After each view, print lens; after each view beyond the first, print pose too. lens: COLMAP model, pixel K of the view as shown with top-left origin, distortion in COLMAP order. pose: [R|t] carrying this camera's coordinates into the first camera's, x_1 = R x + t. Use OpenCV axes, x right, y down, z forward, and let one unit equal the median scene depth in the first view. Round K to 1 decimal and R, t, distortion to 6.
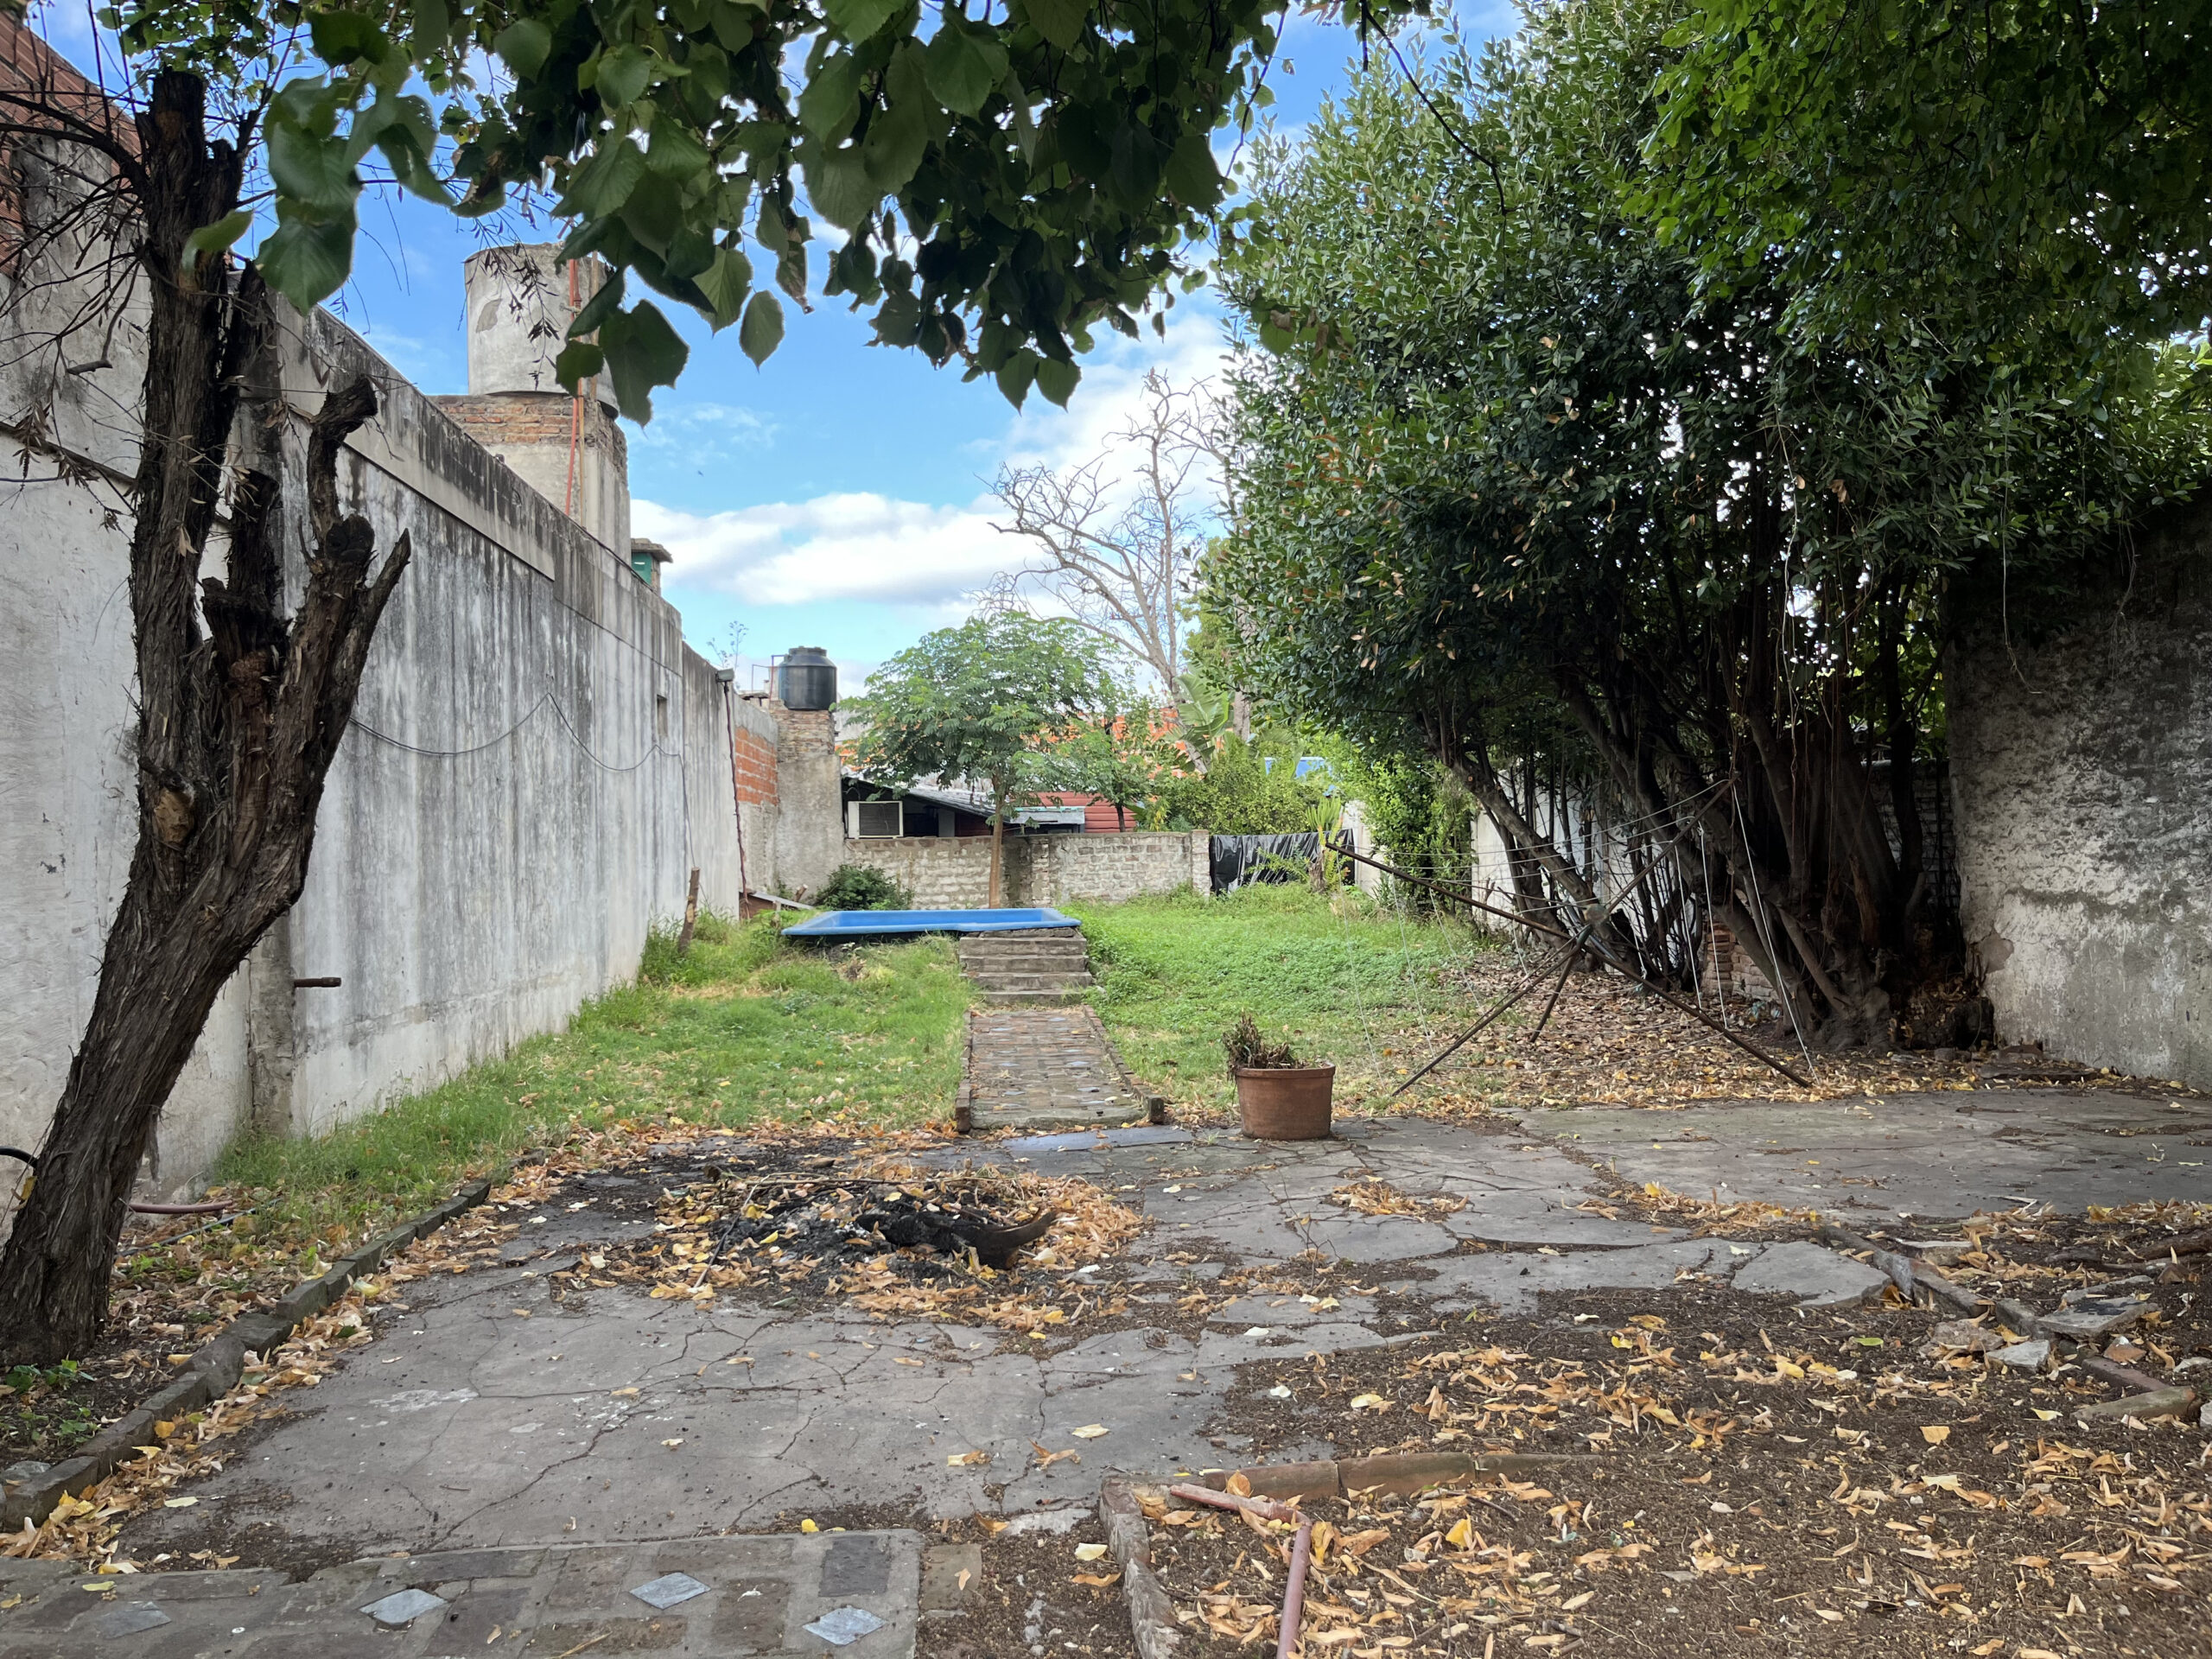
lens RADIAL K [[1679.4, 0, 1103.2], [0, 1679.4, 831.3], [0, 0, 1]] dist [0.051773, -0.062842]
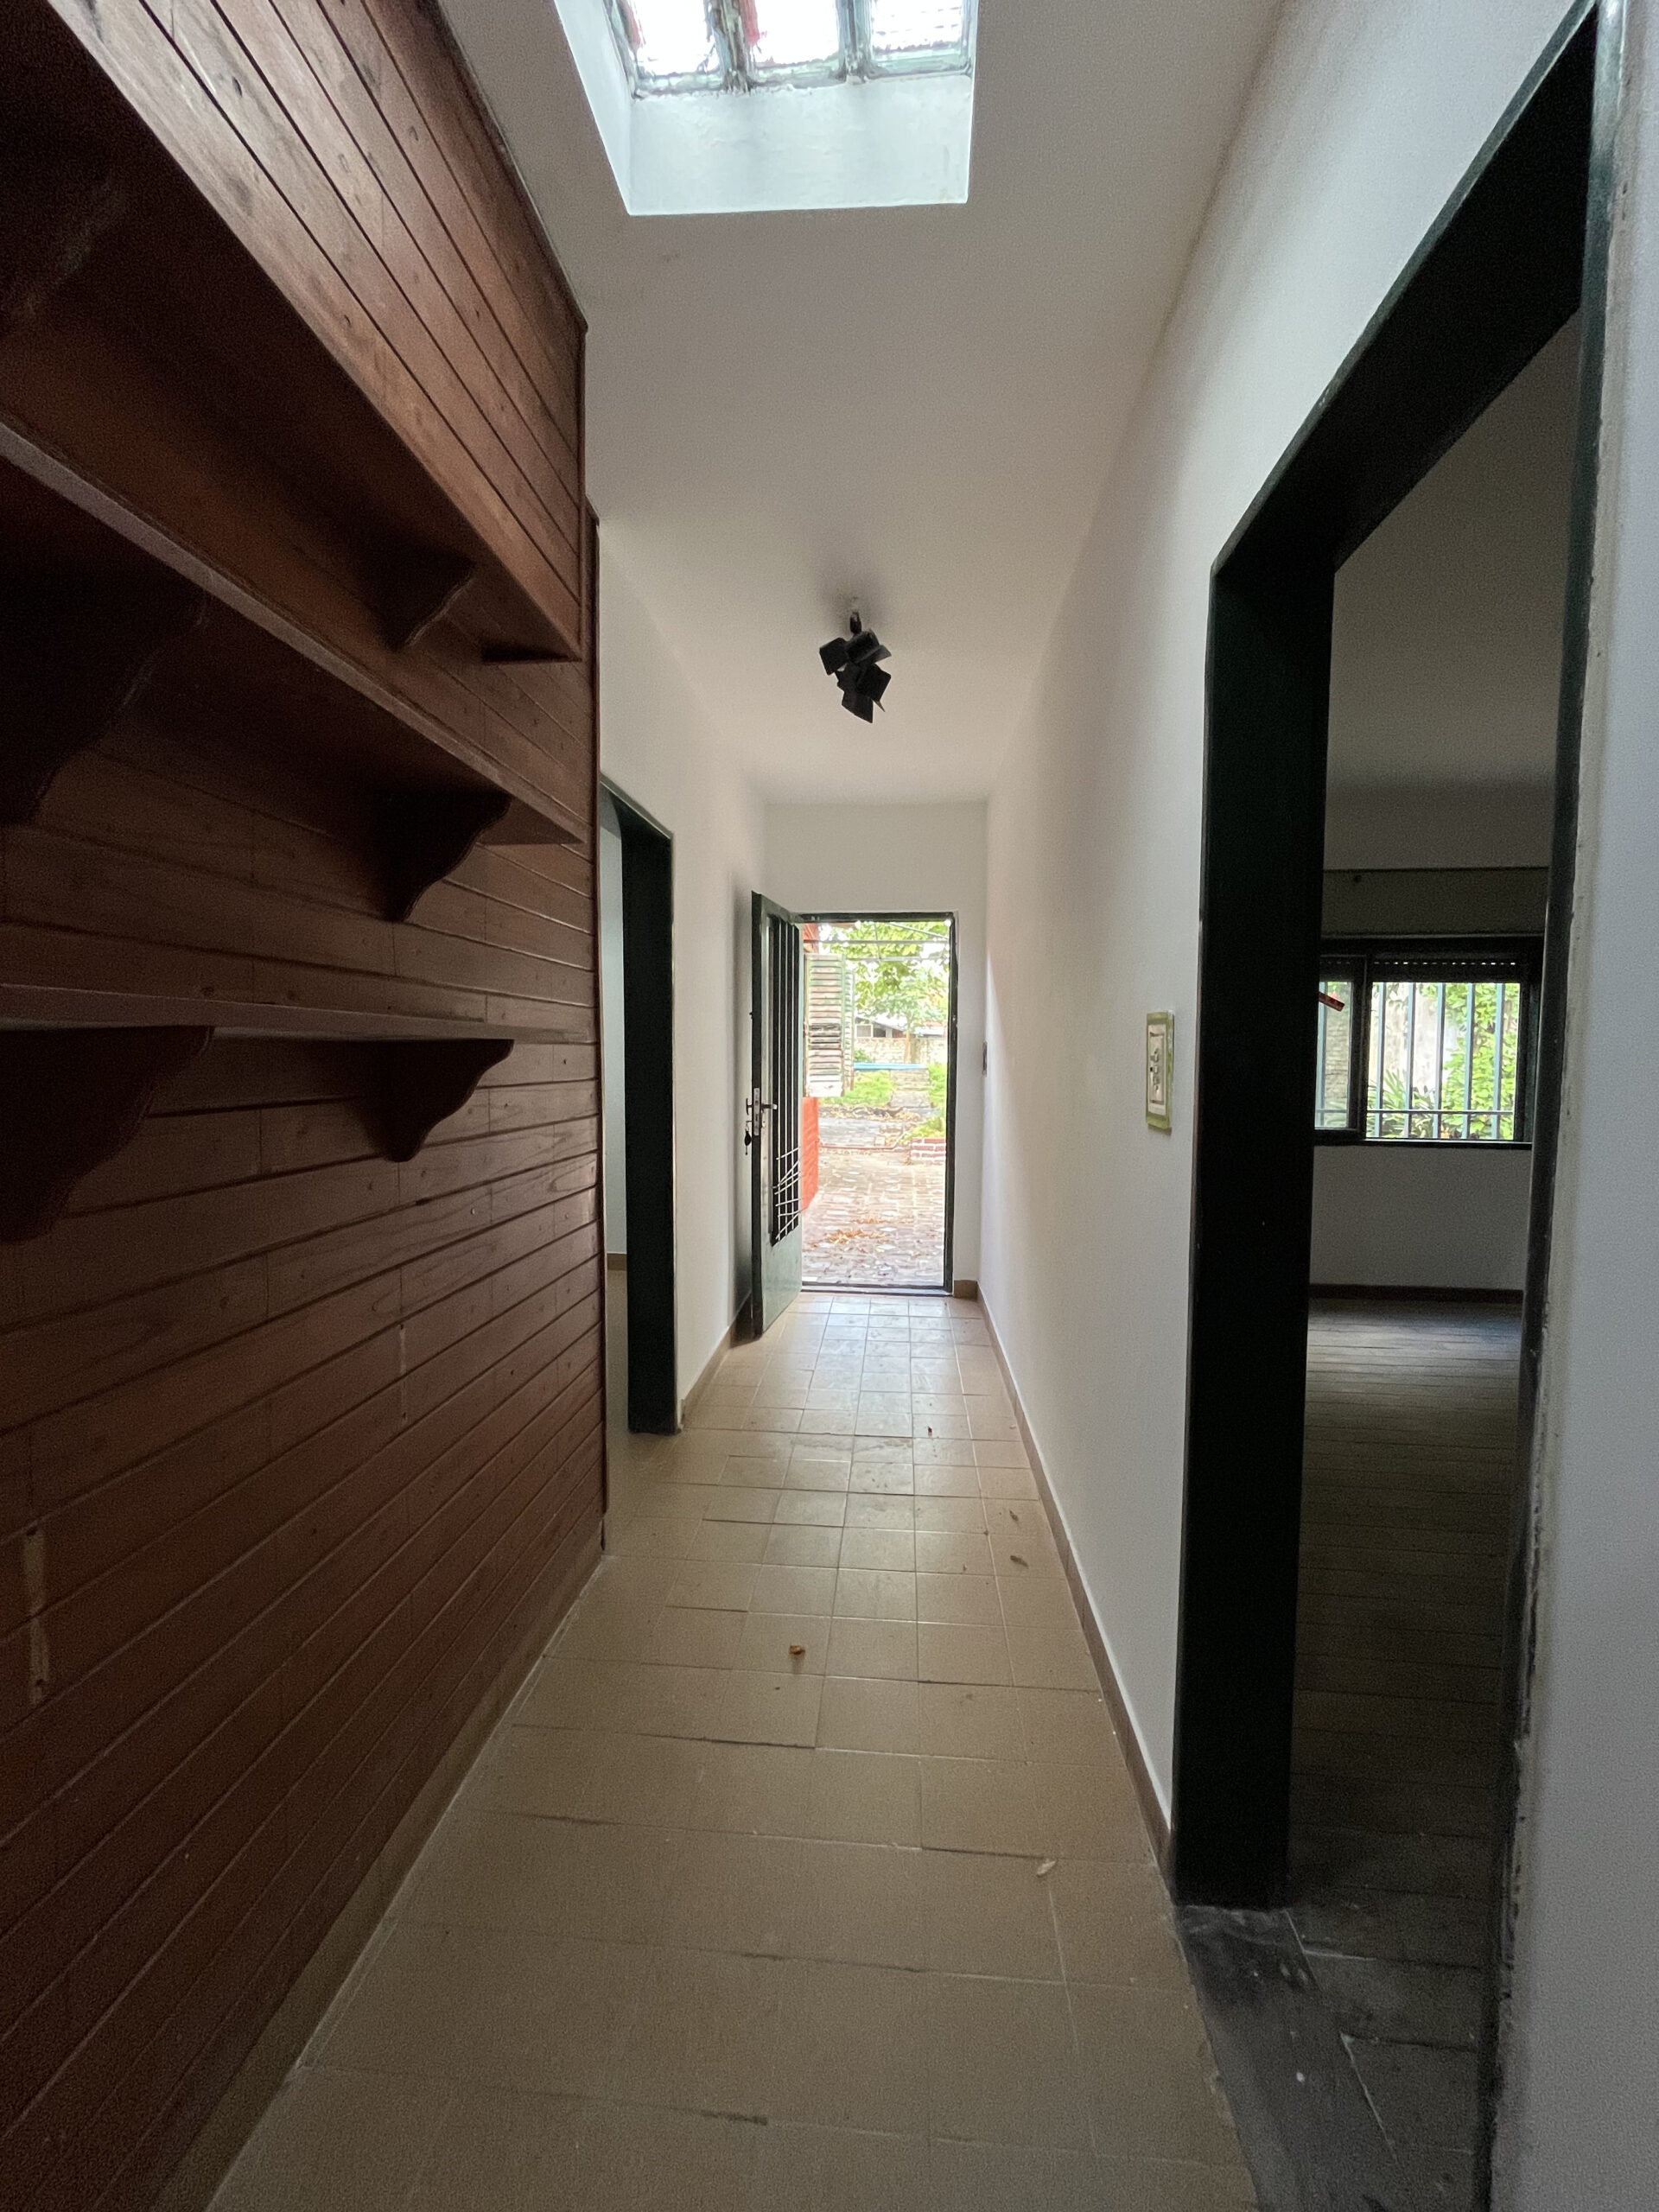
lens RADIAL K [[897.4, 0, 817.9], [0, 897.4, 1103.4], [0, 0, 1]] dist [-0.001247, -0.000658]
pose [[0.984552, 0.039966, -0.170470, 0.043534], [-0.026042, 0.996197, 0.083148, -0.008485], [0.173145, -0.077425, 0.981848, -0.435441]]
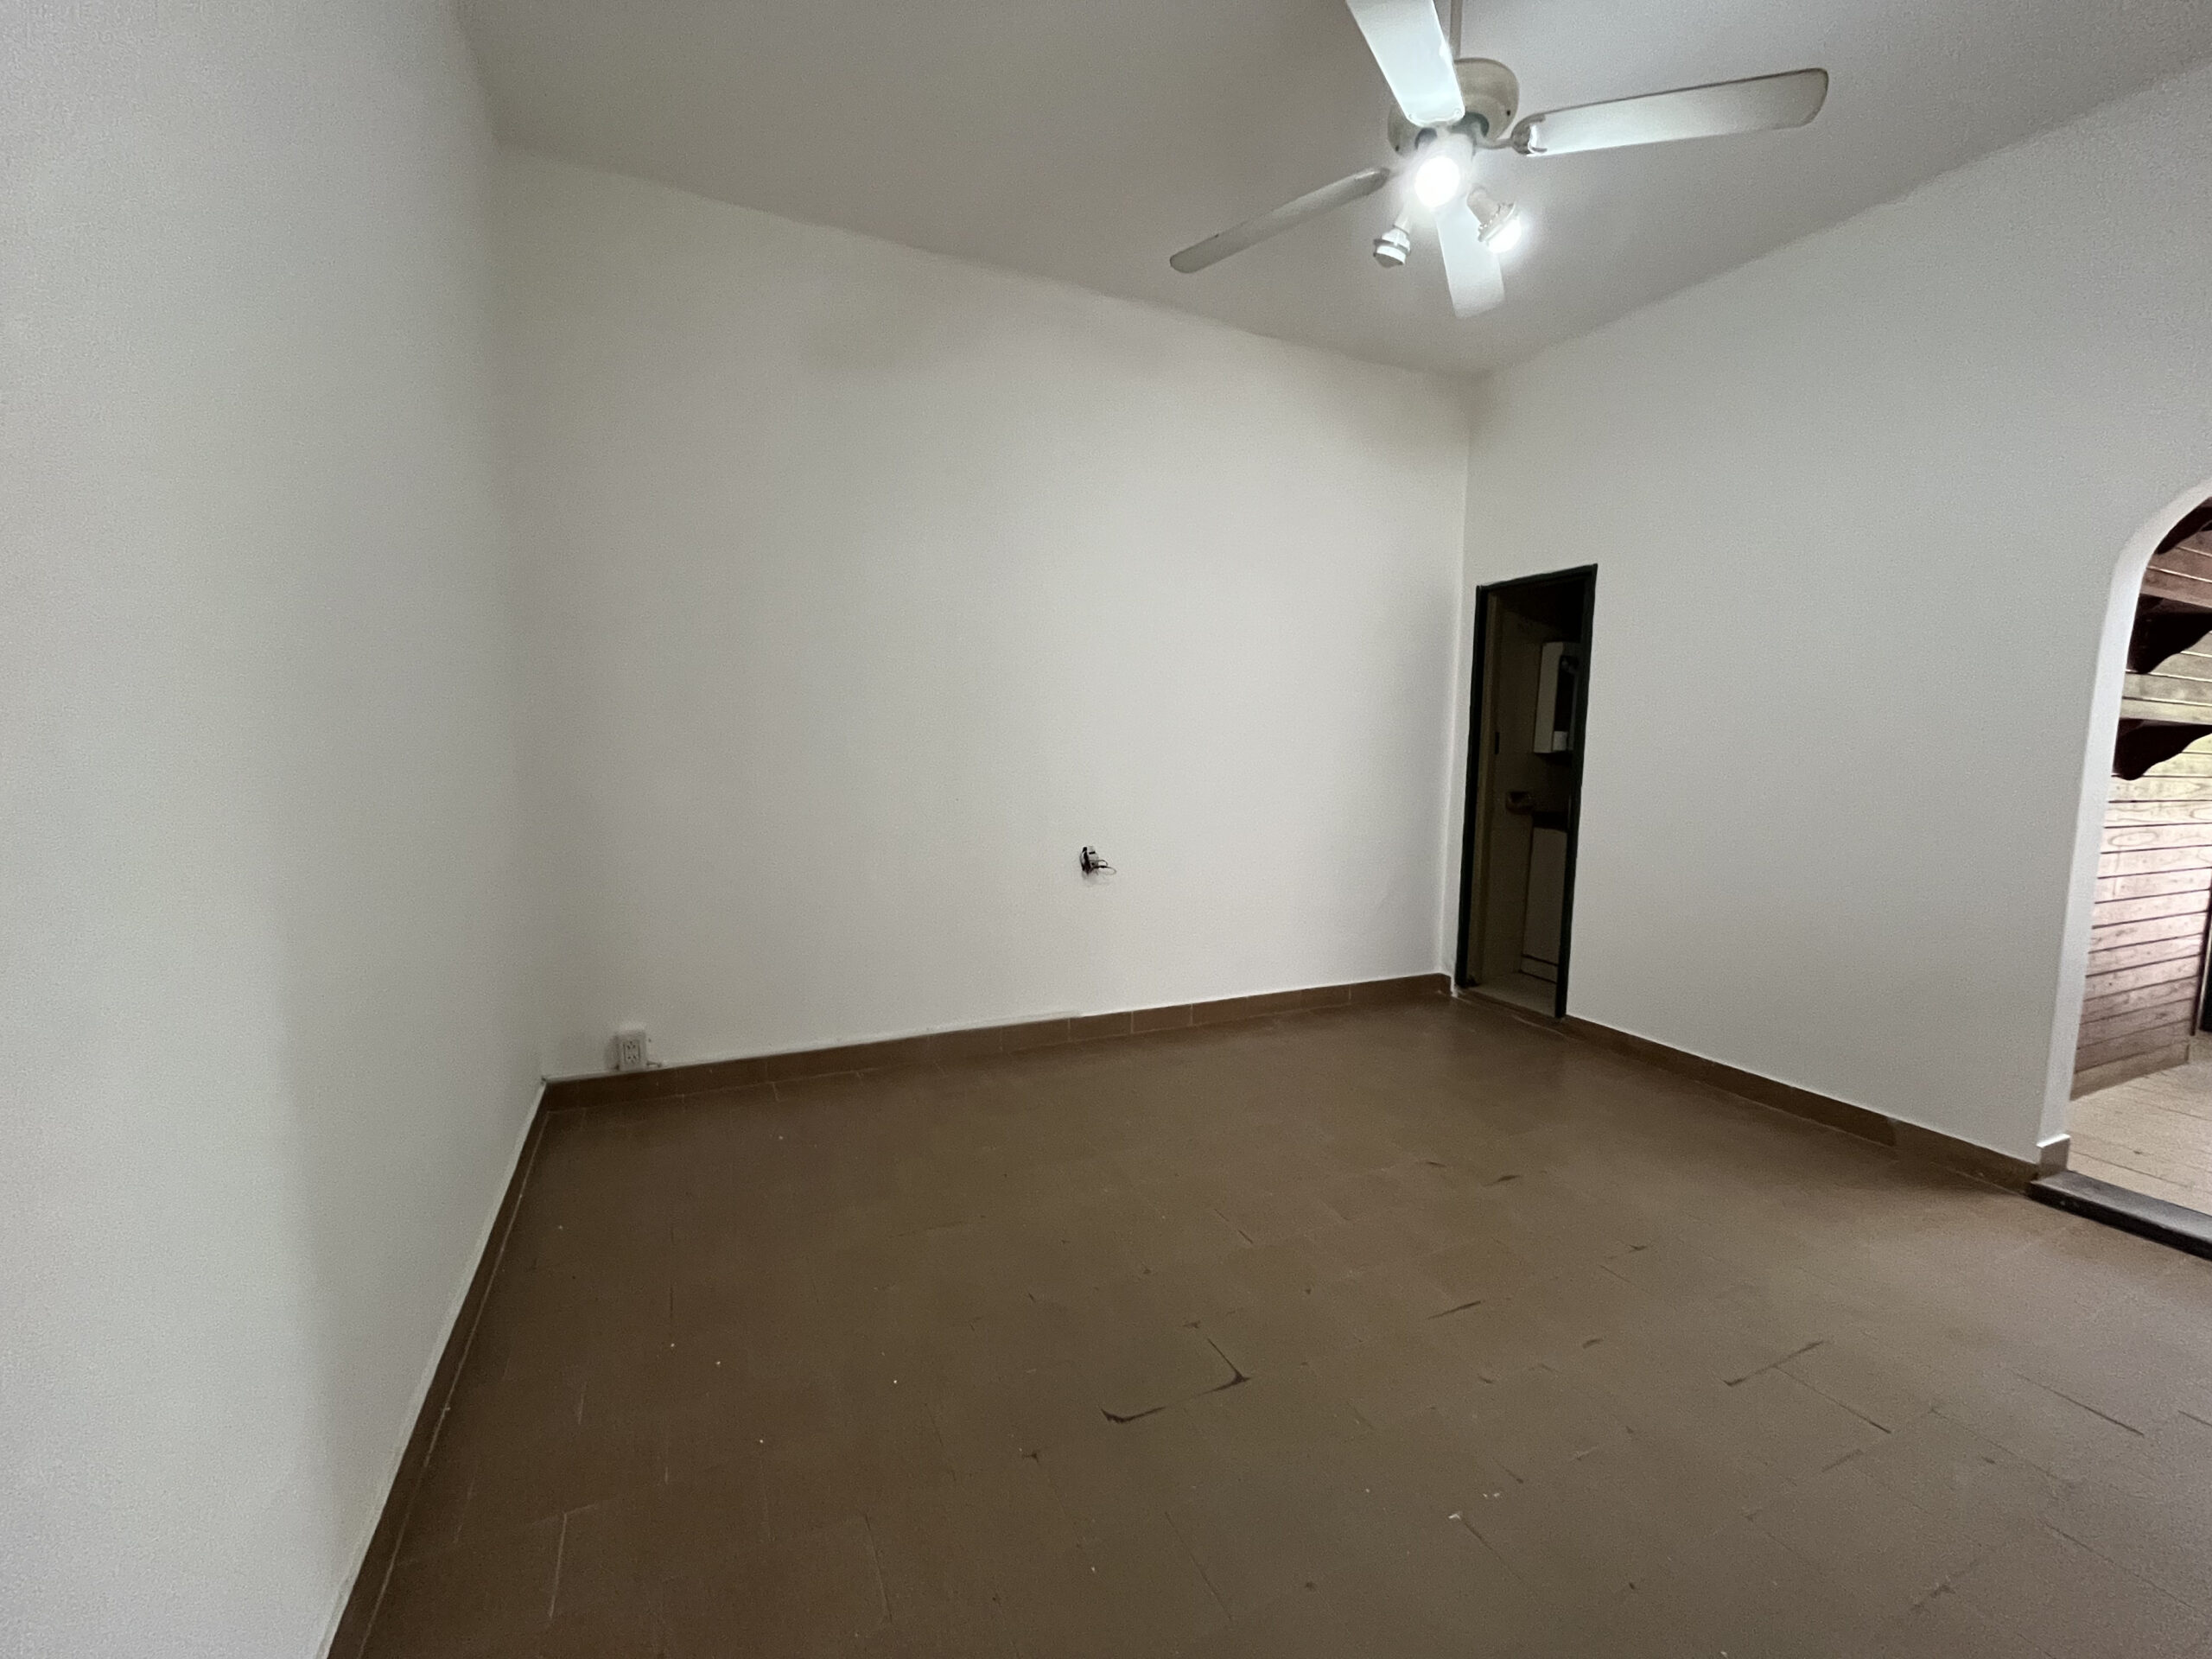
lens RADIAL K [[897.4, 0, 1094.8], [0, 897.4, 827.9], [0, 0, 1]] dist [-0.001247, -0.000658]
pose [[0.347548, 0.122300, -0.929652, 0.077581], [-0.008452, 0.991826, 0.127319, -0.007671], [0.937624, -0.036392, 0.345740, -0.572683]]
